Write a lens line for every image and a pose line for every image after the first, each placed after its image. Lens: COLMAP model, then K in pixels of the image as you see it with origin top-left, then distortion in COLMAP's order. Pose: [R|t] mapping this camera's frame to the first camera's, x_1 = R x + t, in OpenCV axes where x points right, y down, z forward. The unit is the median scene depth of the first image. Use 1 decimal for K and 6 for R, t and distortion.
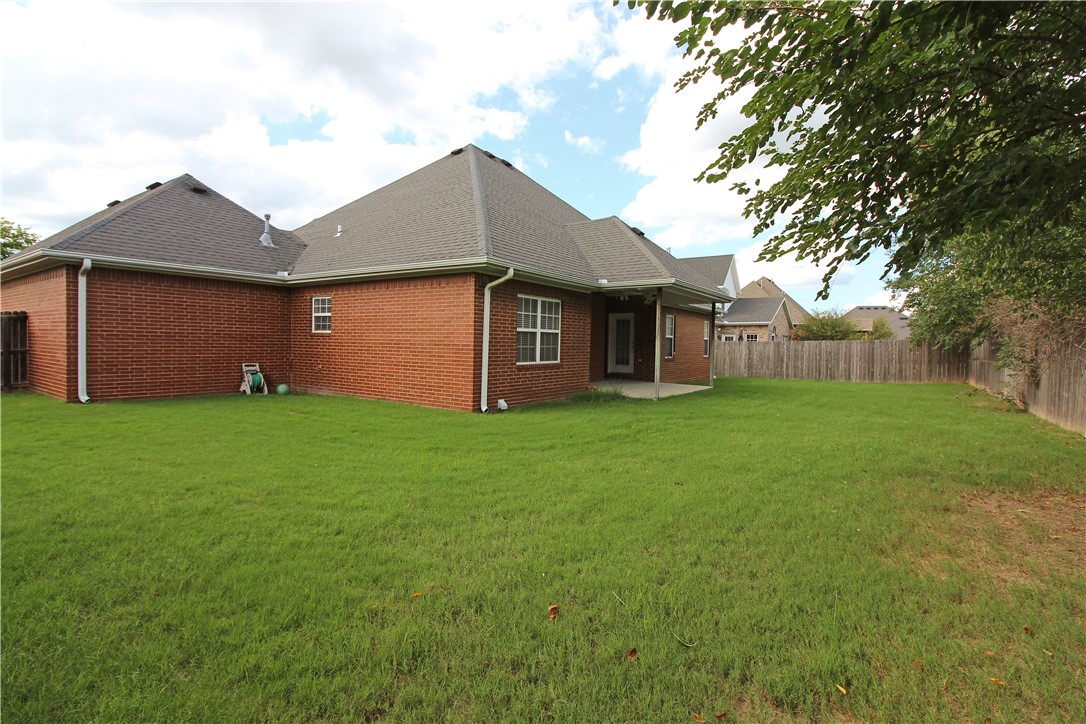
lens RADIAL K [[501.6, 0, 544.9], [0, 501.6, 354.7], [0, 0, 1]] dist [0.000433, -0.013573]
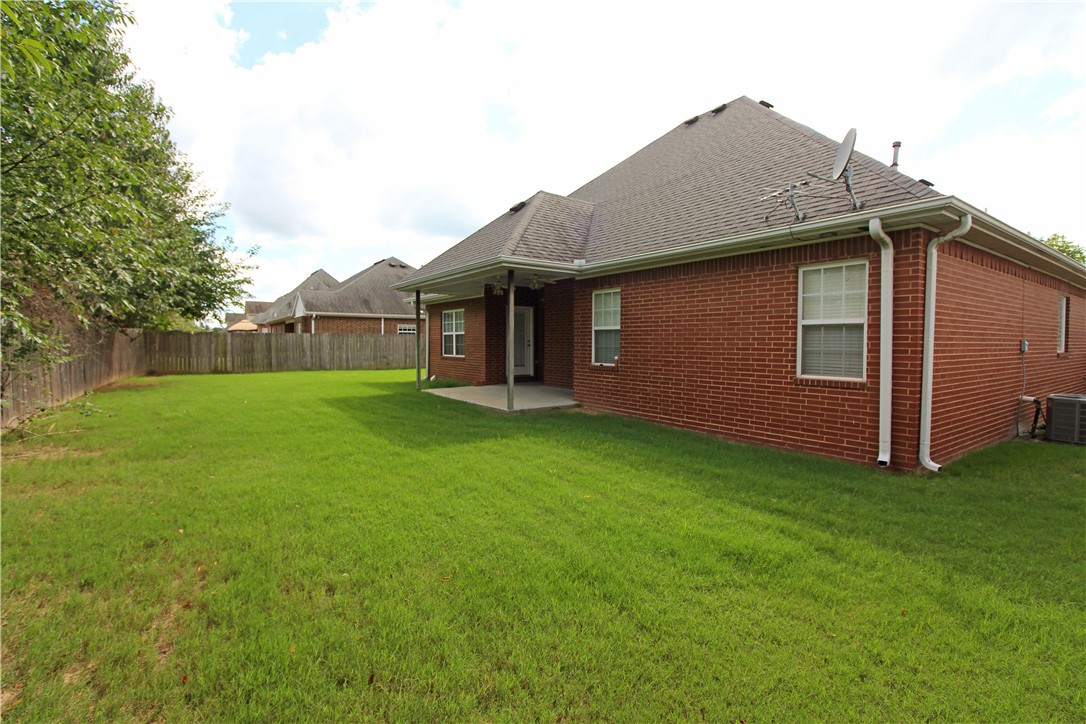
lens RADIAL K [[501.6, 0, 544.9], [0, 501.6, 354.7], [0, 0, 1]] dist [0.000433, -0.013573]
pose [[-0.338987, 0.013539, -0.940694, 1.157291], [-0.028419, 0.999293, 0.024624, -0.027201], [0.940362, 0.035080, -0.338362, 1.596439]]
